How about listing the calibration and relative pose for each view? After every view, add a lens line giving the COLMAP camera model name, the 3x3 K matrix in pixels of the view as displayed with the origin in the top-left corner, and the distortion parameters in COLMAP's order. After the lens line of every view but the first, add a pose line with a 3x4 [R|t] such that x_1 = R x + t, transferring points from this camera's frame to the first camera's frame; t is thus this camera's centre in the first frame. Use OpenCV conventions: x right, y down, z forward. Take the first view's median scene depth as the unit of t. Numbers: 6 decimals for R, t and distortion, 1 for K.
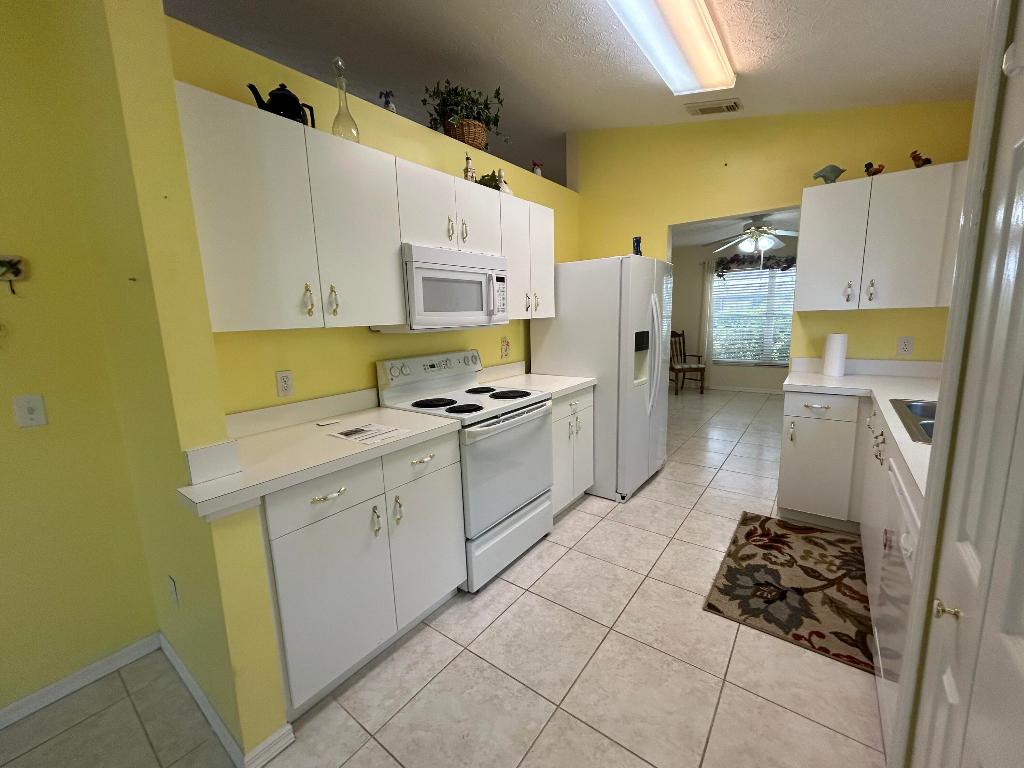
lens RADIAL K [[413.8, 0, 510.9], [0, 413.8, 381.4], [0, 0, 1]] dist [-0.001522, 0.000142]
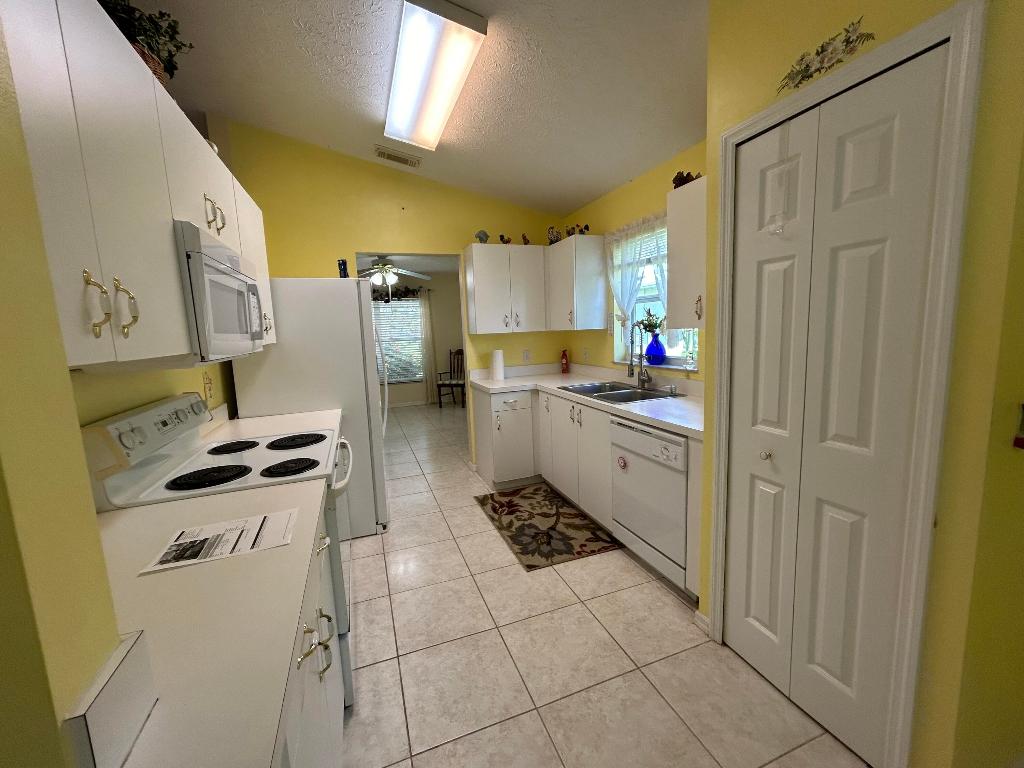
lens RADIAL K [[413.8, 0, 510.9], [0, 413.8, 381.4], [0, 0, 1]] dist [-0.001522, 0.000142]
pose [[0.534851, -0.098058, 0.839237, -0.446347], [0.155516, 0.987699, 0.016293, -0.030036], [-0.830512, 0.121801, 0.543521, 0.247322]]
